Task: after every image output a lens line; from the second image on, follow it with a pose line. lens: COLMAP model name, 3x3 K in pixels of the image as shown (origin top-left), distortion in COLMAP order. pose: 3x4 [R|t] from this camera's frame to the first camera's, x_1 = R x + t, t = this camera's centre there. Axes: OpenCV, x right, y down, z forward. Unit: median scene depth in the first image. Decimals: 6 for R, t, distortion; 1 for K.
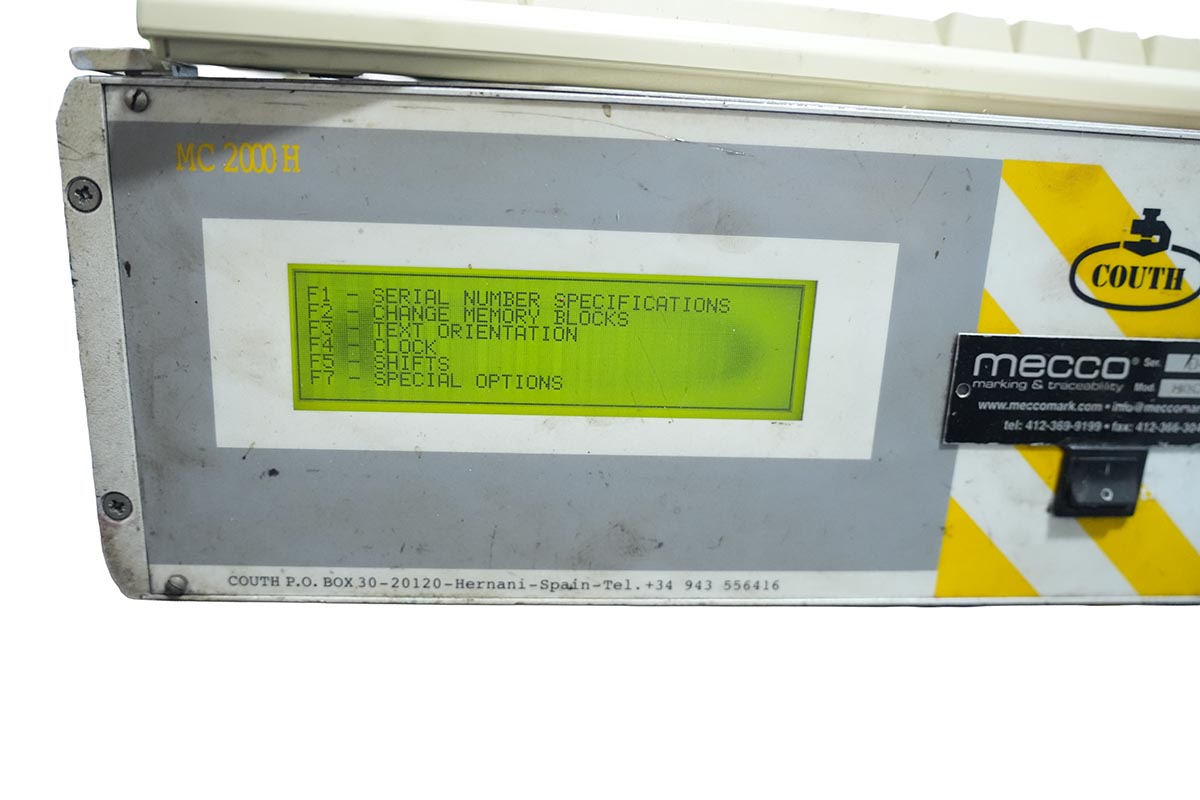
lens RADIAL K [[985.1, 0, 600.0], [0, 985.1, 400.0], [0, 0, 1]] dist [-0.100935, 0.056559]
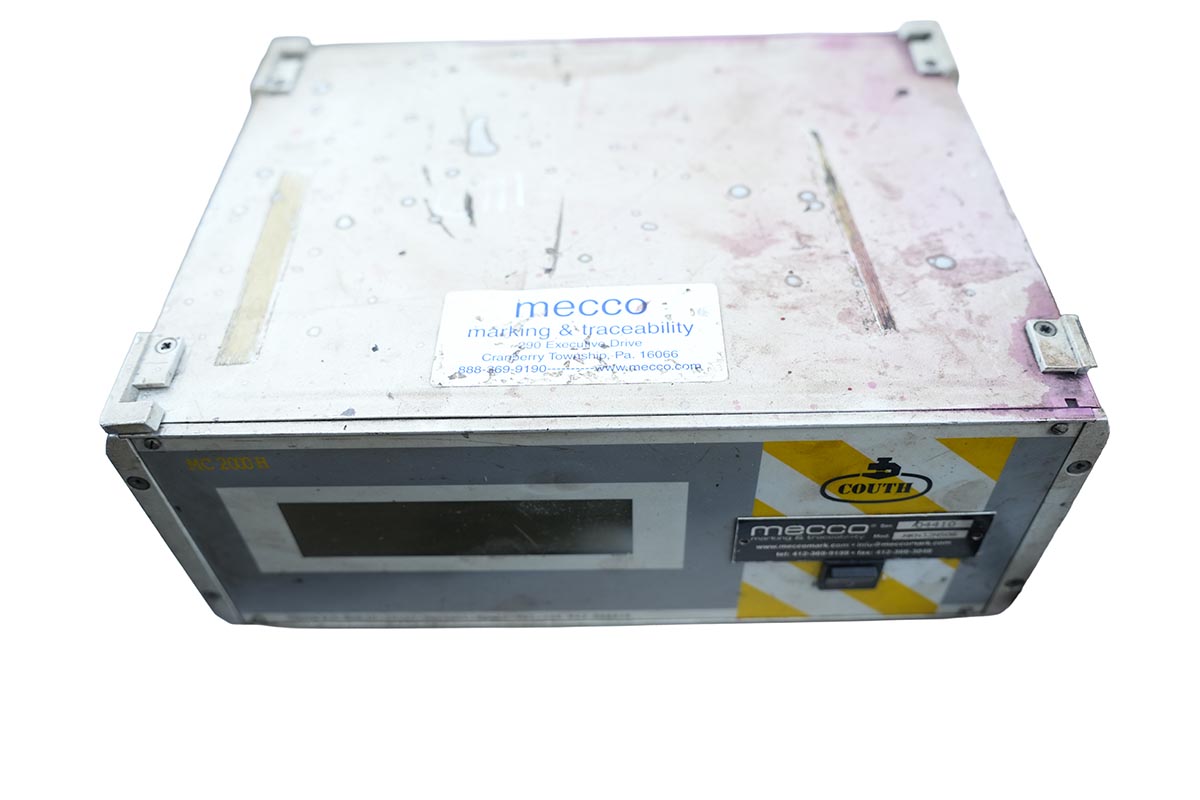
lens RADIAL K [[985.1, 0, 600.0], [0, 985.1, 400.0], [0, 0, 1]] dist [-0.100935, 0.056559]
pose [[0.993825, 0.008696, -0.110615, 0.321444], [0.050844, 0.850407, 0.523662, -0.966658], [0.098622, -0.526053, 0.844714, -0.141791]]
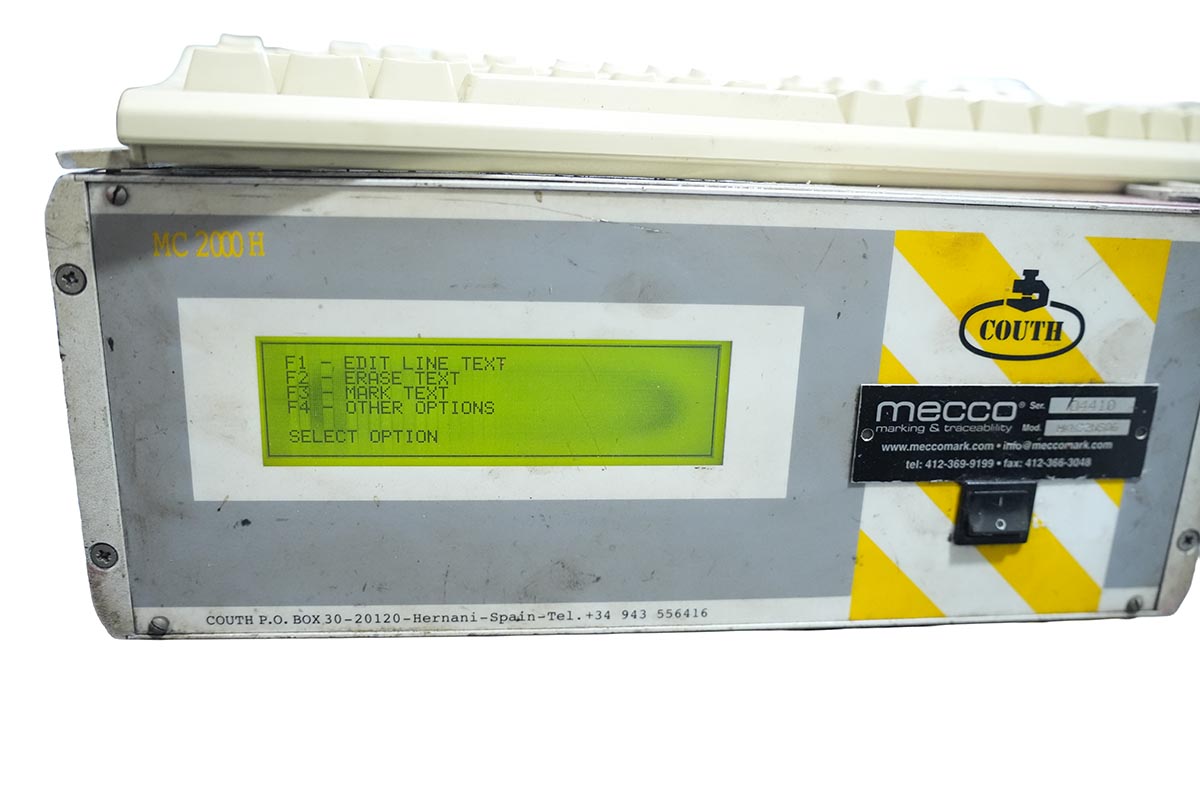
lens RADIAL K [[985.1, 0, 600.0], [0, 985.1, 400.0], [0, 0, 1]] dist [-0.100935, 0.056559]
pose [[0.999500, -0.018832, 0.025393, 0.040300], [0.019136, 0.999747, -0.011782, -0.042555], [-0.025164, 0.012262, 0.999608, -0.112233]]
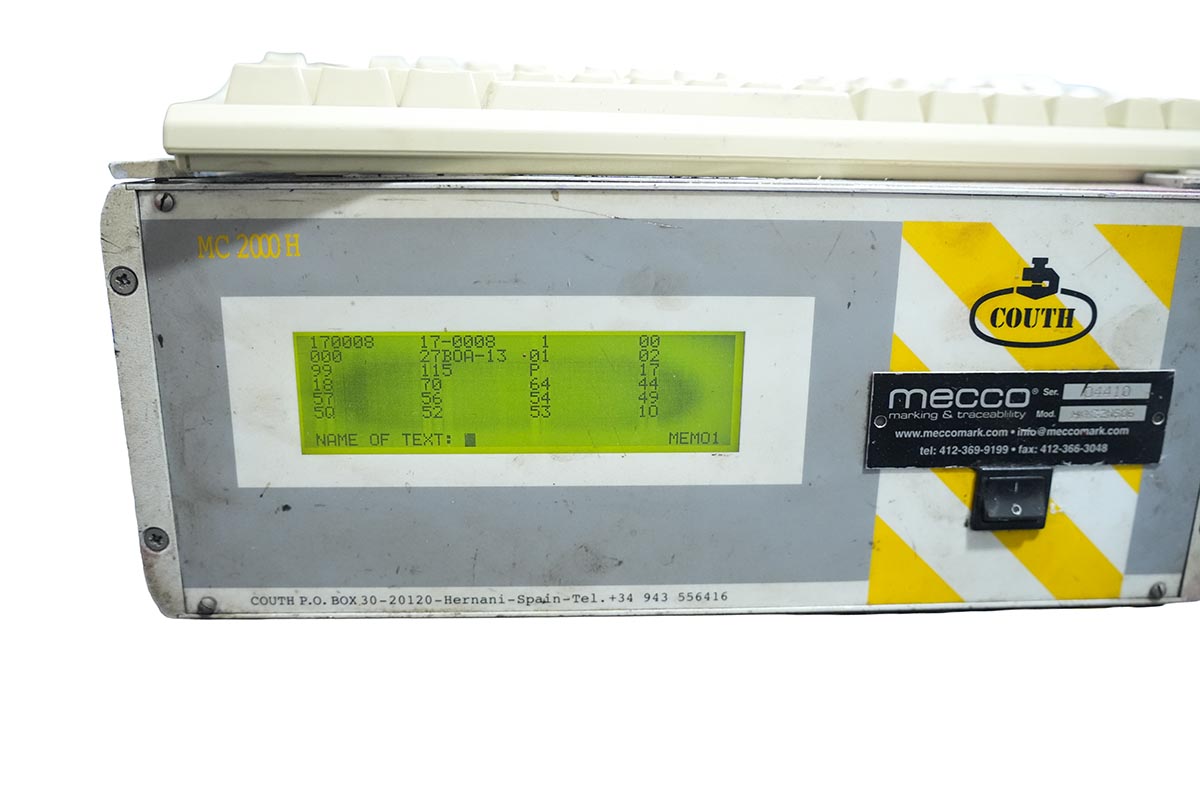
lens RADIAL K [[985.1, 0, 600.0], [0, 985.1, 400.0], [0, 0, 1]] dist [-0.100935, 0.056559]
pose [[0.998905, -0.027778, -0.037645, 0.088810], [0.026907, 0.999363, -0.023444, -0.017396], [0.038272, 0.022406, 0.999016, -0.160402]]
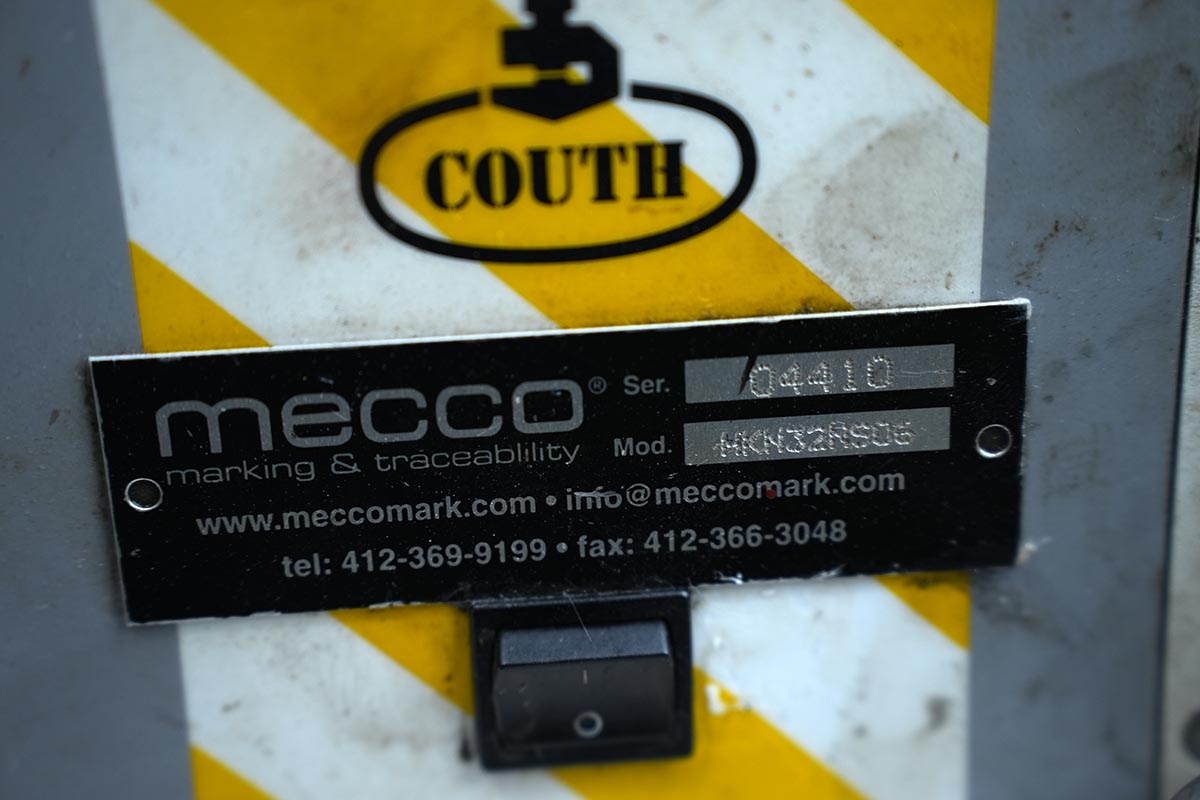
lens RADIAL K [[1994.5, 0, 600.0], [0, 1994.5, 400.0], [0, 0, 1]] dist [0.298623, 0.000617]
pose [[0.996267, -0.071928, -0.047740, 0.602601], [0.075613, 0.993884, 0.080478, -0.100725], [0.041659, -0.083787, 0.995612, 0.193441]]
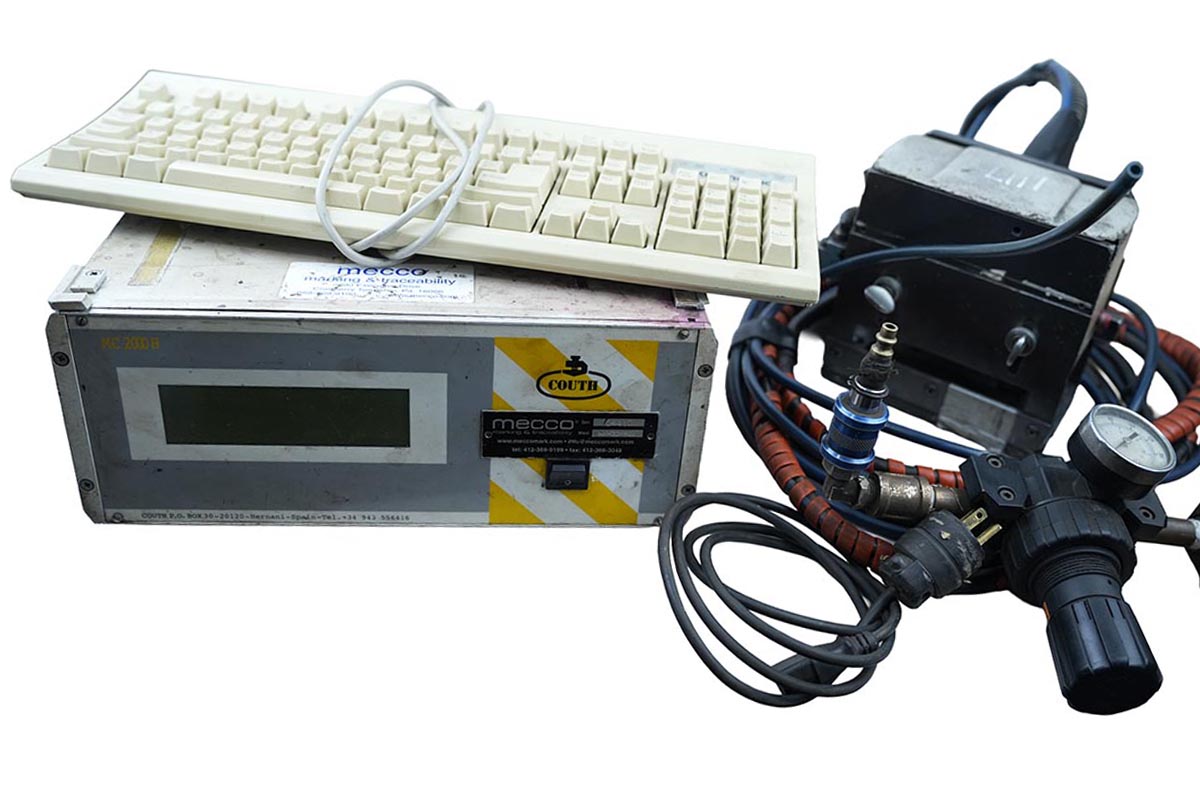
lens RADIAL K [[1109.0, 0, 600.0], [0, 1109.0, 400.0], [0, 0, 1]] dist [-0.086679, 0.015831]
pose [[0.999458, 0.016435, 0.028528, 0.544333], [-0.022916, 0.969412, 0.244367, -0.665200], [-0.023640, -0.244888, 0.969263, -1.274918]]
